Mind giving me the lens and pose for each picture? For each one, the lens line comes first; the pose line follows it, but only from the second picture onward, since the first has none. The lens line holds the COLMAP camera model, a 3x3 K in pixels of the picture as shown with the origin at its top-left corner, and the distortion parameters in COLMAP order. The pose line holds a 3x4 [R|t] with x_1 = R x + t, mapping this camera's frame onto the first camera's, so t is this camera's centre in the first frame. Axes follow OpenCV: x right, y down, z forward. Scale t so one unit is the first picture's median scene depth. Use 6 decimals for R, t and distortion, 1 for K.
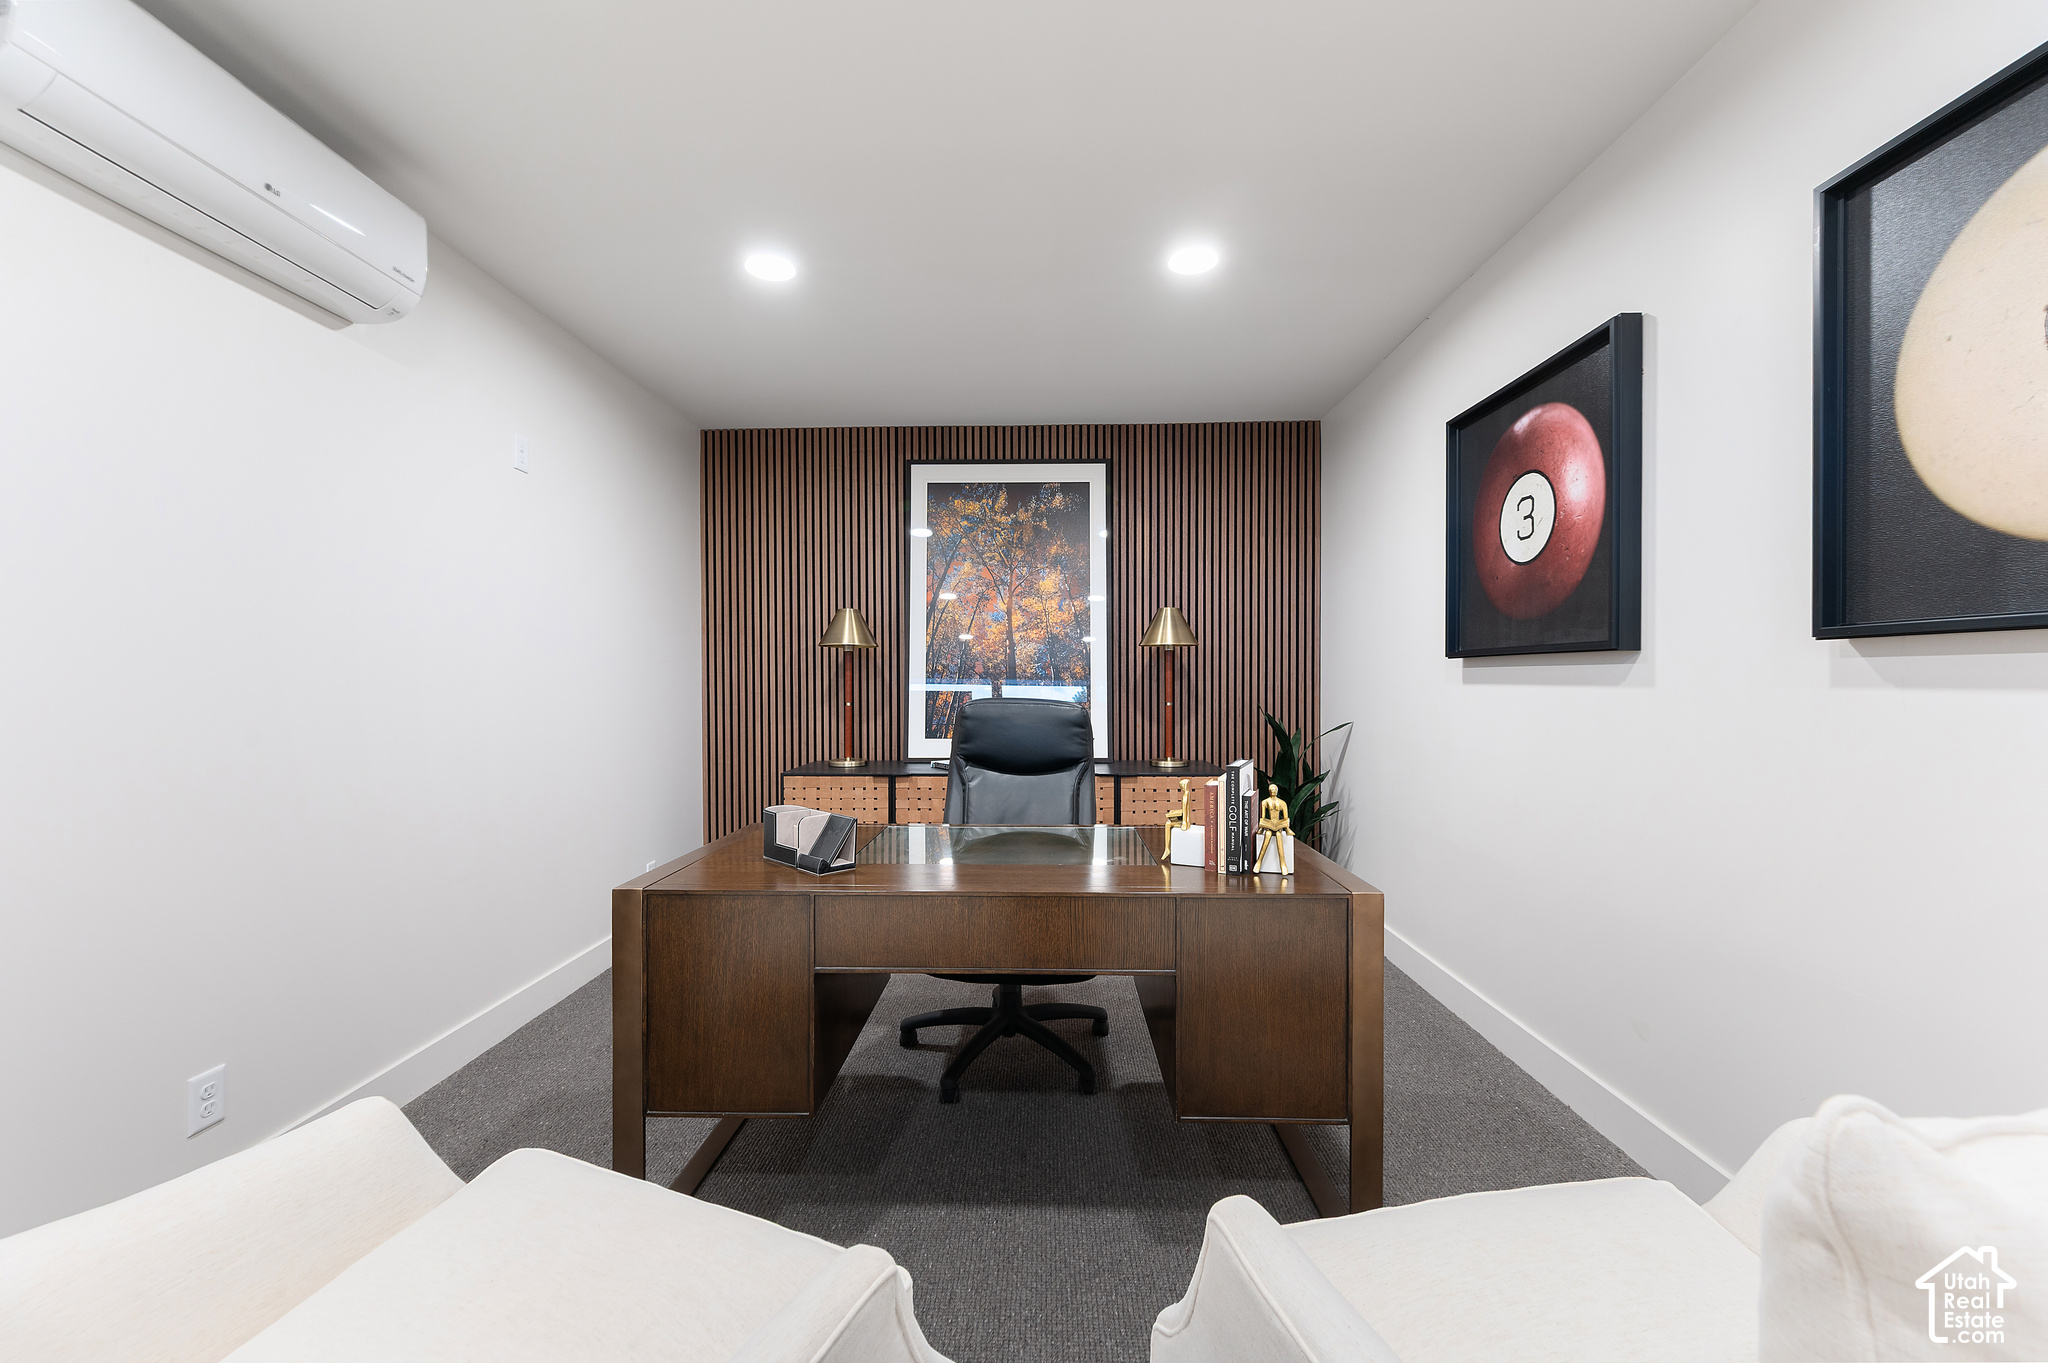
lens RADIAL K [[806.3, 0, 1024.6], [0, 806.3, 690.8], [0, 0, 1]] dist [0.003154, -0.000647]
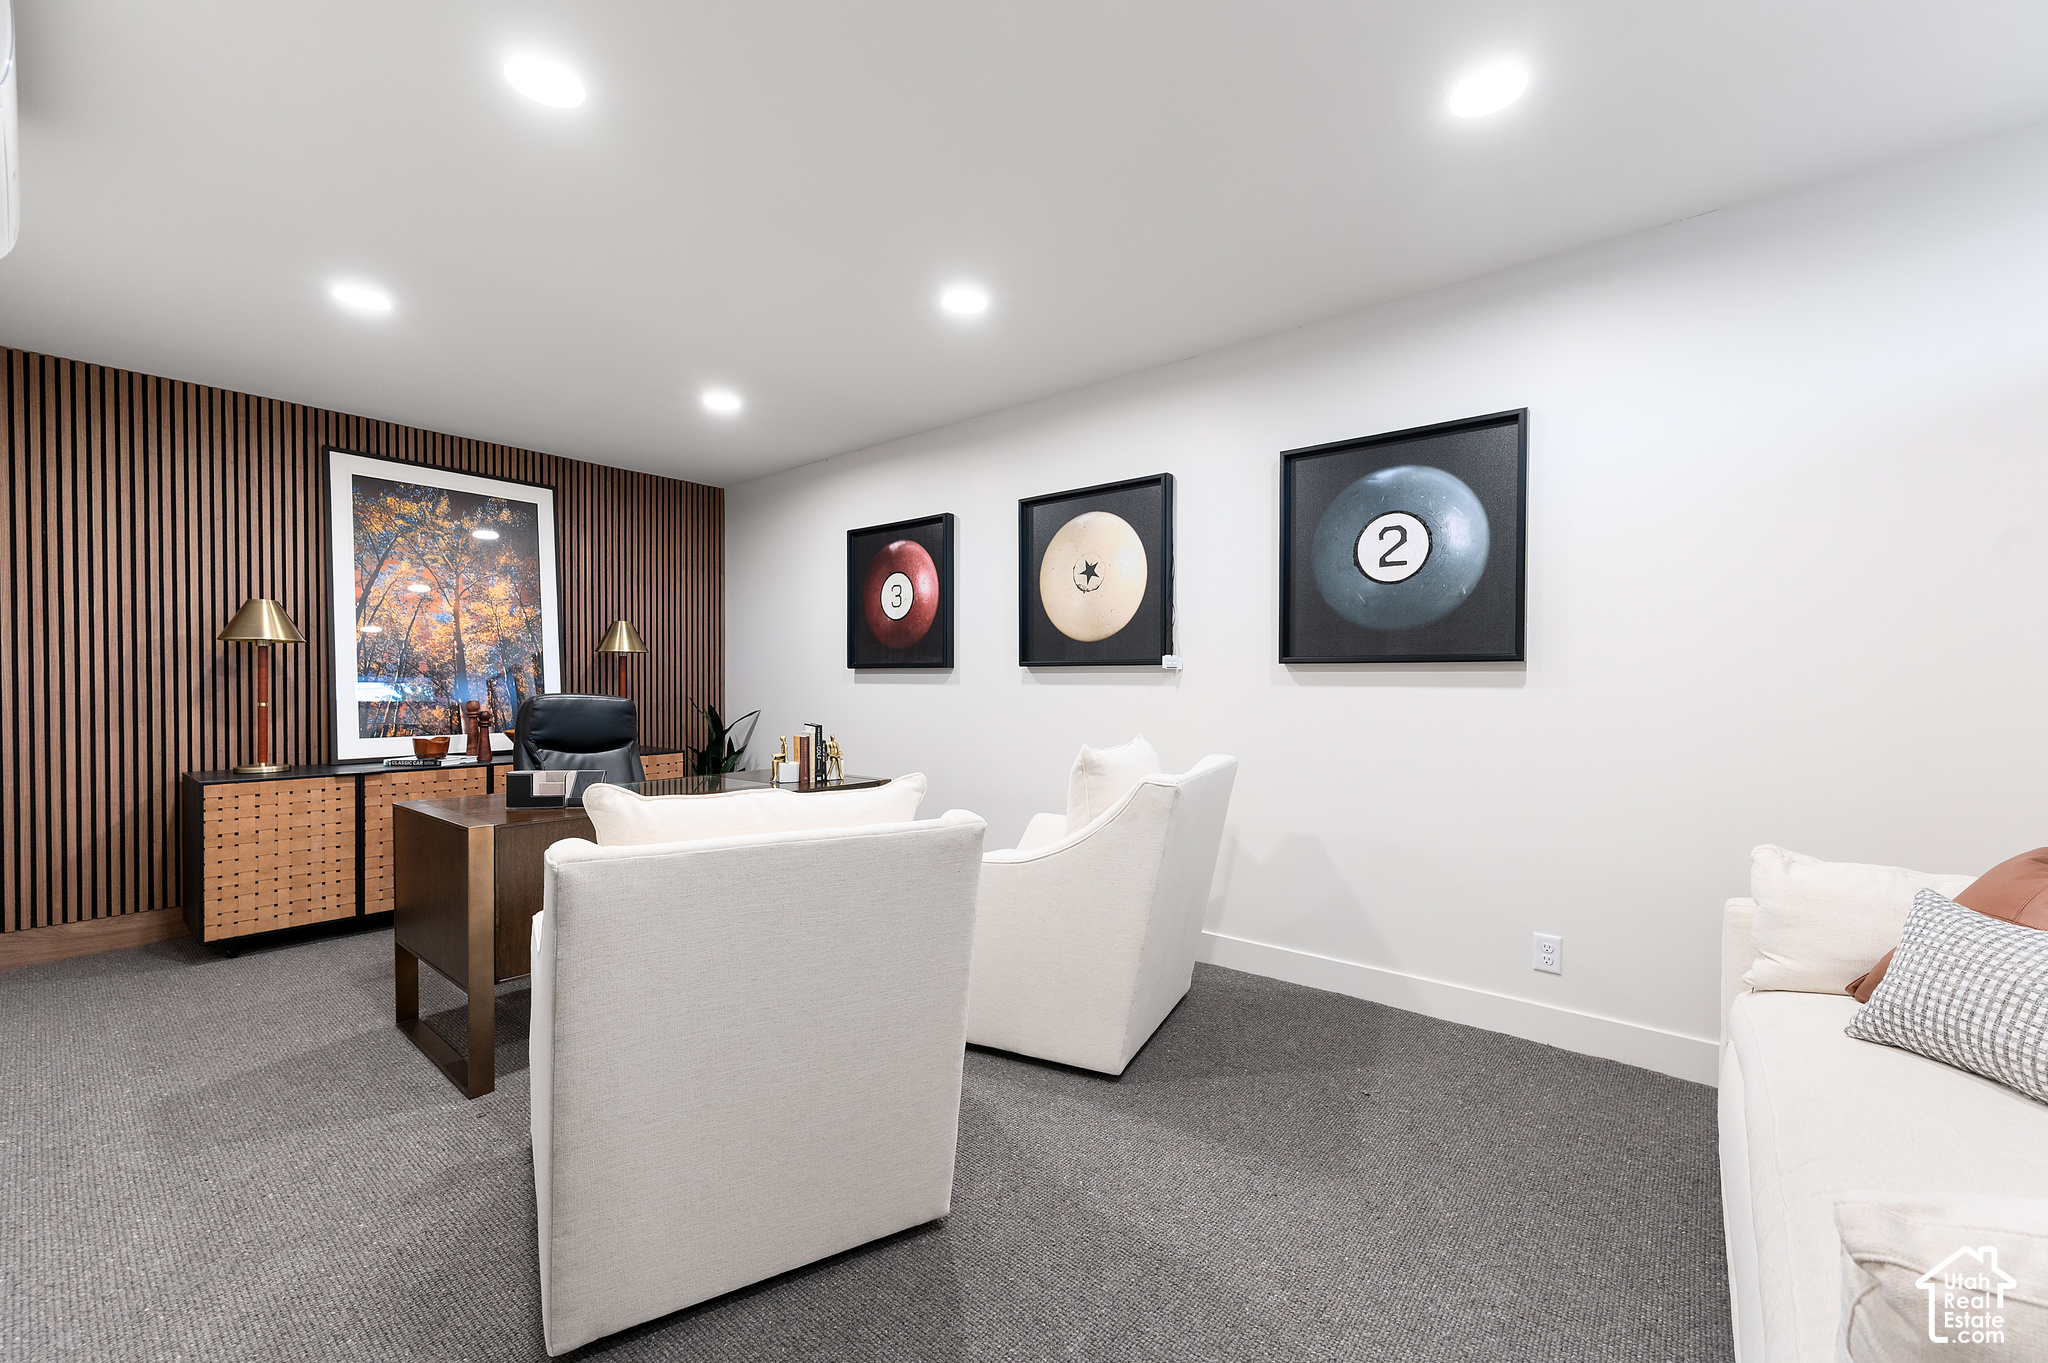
lens RADIAL K [[806.3, 0, 1026.9], [0, 806.3, 687.9], [0, 0, 1]] dist [0.003154, -0.000647]
pose [[0.619018, -0.000946, 0.785376, -0.385771], [0.005608, 0.999979, -0.003215, 0.005616], [-0.785356, 0.006395, 0.619011, -0.234855]]
